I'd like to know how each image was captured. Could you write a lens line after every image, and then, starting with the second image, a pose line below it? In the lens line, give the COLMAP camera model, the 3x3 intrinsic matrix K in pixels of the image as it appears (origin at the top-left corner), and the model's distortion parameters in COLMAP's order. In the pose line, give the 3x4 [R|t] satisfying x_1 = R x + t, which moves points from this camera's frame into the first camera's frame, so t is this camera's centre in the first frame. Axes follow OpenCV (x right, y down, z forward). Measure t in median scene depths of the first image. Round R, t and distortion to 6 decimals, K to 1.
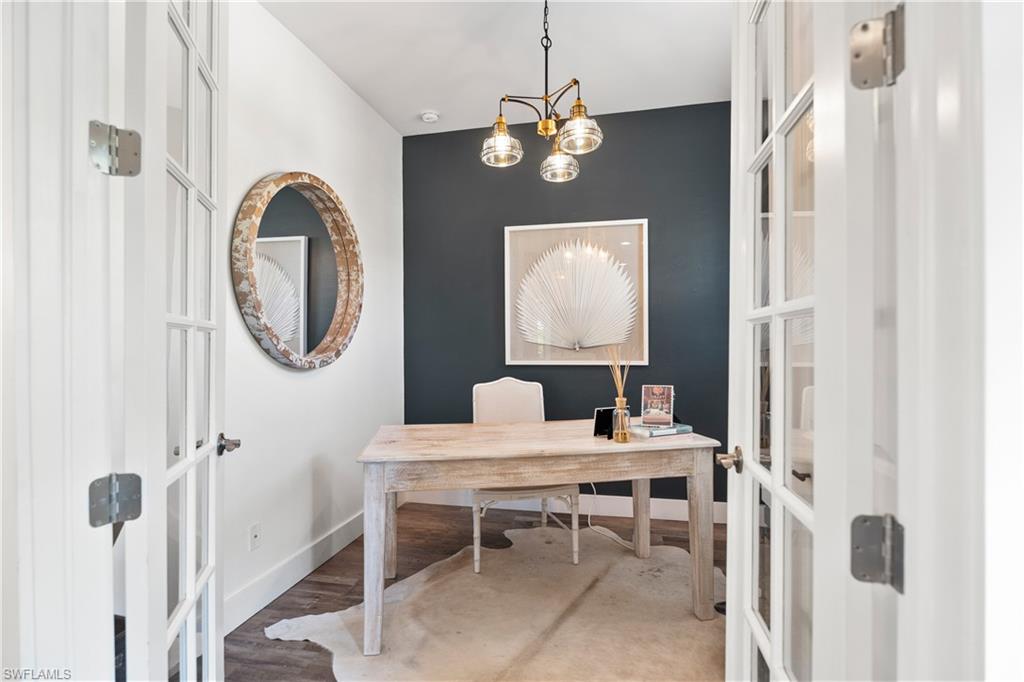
lens RADIAL K [[474.4, 0, 511.8], [0, 474.4, 350.0], [0, 0, 1]] dist [-0.012529, 0.000230]
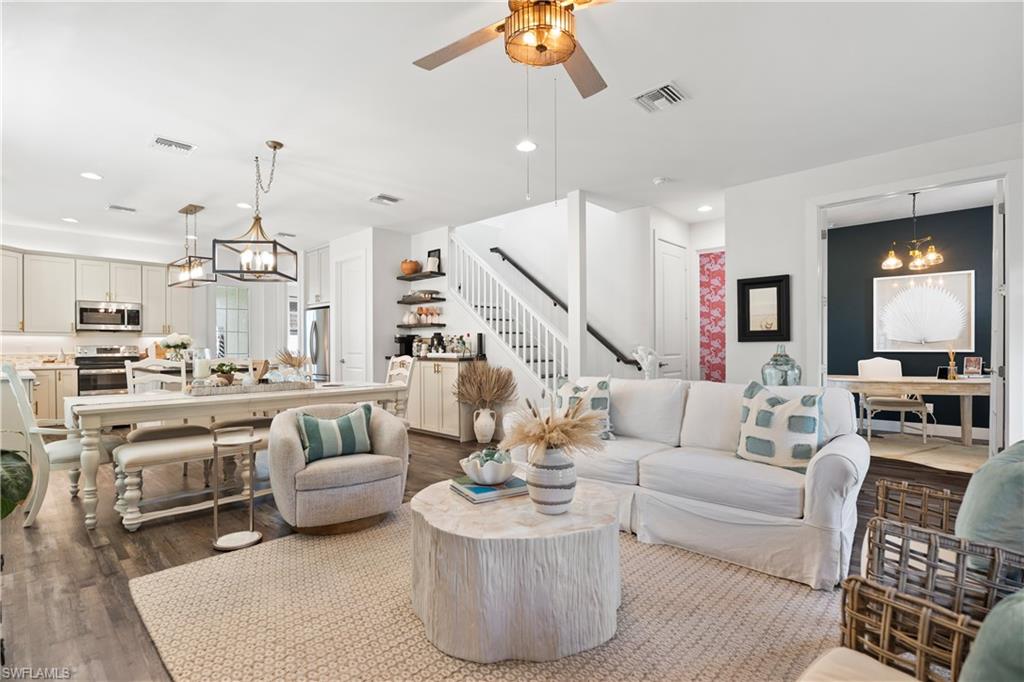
lens RADIAL K [[474.4, 0, 511.8], [0, 474.4, 350.0], [0, 0, 1]] dist [-0.012529, 0.000230]
pose [[0.856512, 0.004446, -0.516107, -0.310117], [-0.003137, 0.999989, 0.003410, 0.024560], [0.516117, -0.001302, 0.856517, -1.489311]]
